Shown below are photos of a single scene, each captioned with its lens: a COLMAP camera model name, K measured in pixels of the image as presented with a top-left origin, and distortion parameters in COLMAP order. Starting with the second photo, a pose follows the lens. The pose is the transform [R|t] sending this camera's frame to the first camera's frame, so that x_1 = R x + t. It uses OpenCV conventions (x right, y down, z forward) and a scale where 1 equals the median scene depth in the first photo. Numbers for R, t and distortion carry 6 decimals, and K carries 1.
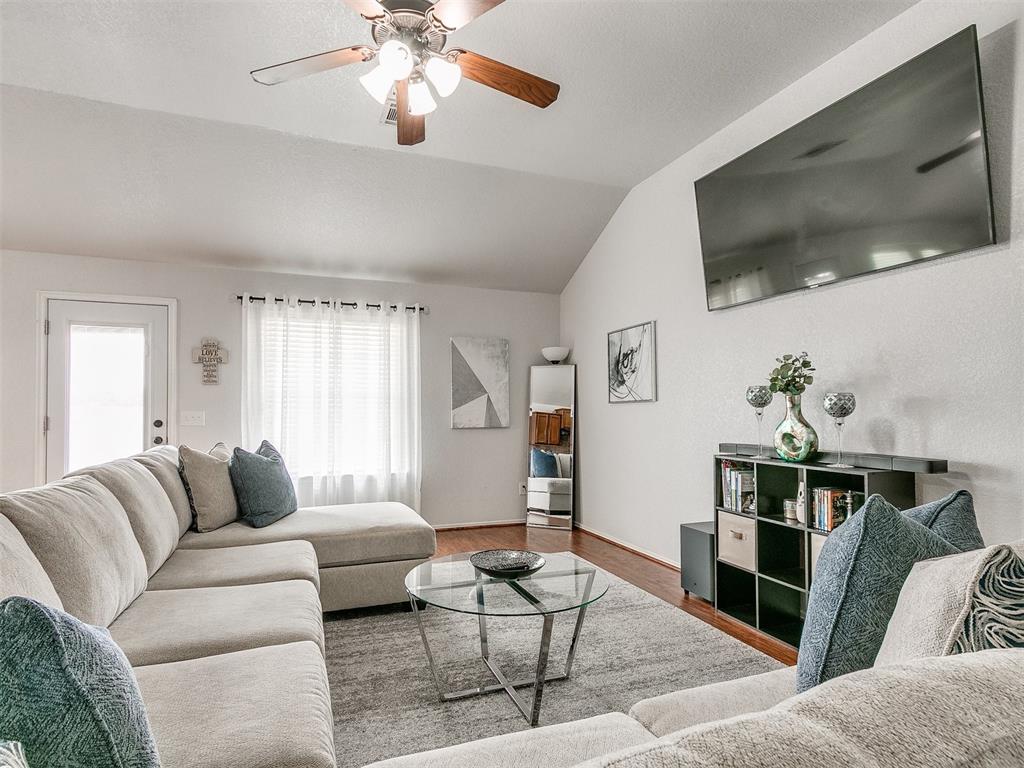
lens RADIAL K [[537.3, 0, 490.4], [0, 537.3, 385.8], [0, 0, 1]] dist [0.001550, 0.000877]
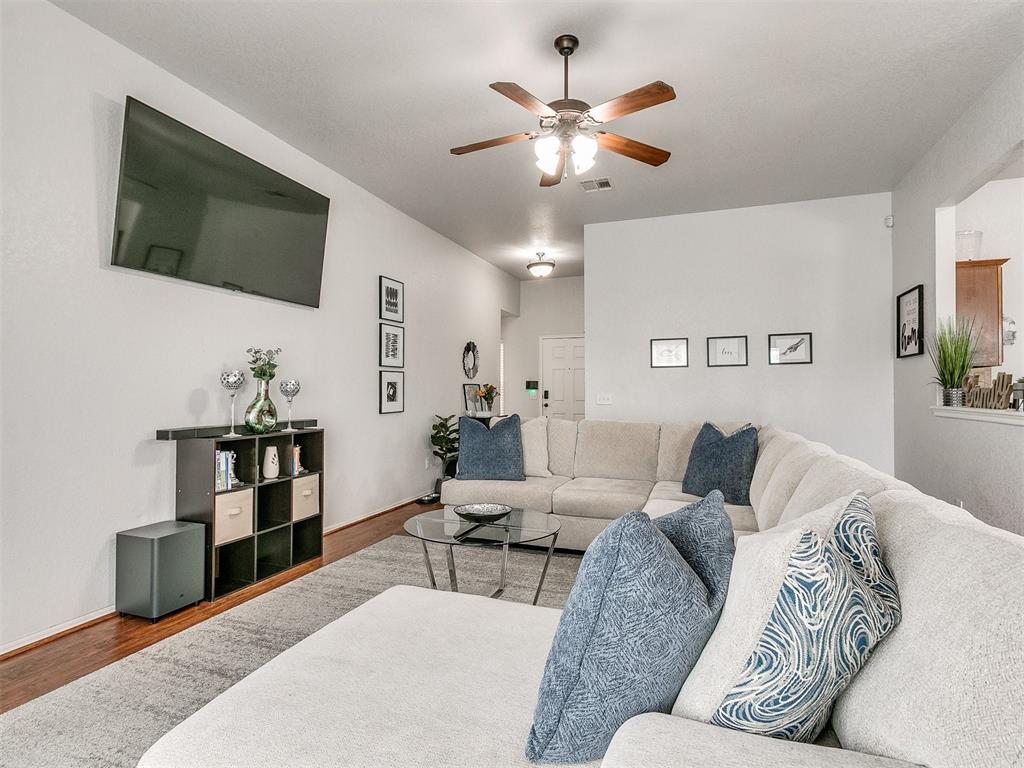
lens RADIAL K [[537.3, 0, 490.4], [0, 537.3, 385.8], [0, 0, 1]] dist [0.001550, 0.000877]
pose [[-0.745845, 0.014186, 0.665968, -0.647959], [-0.020560, 0.998807, -0.044302, 0.069861], [-0.665802, -0.046734, -0.744664, 1.519463]]
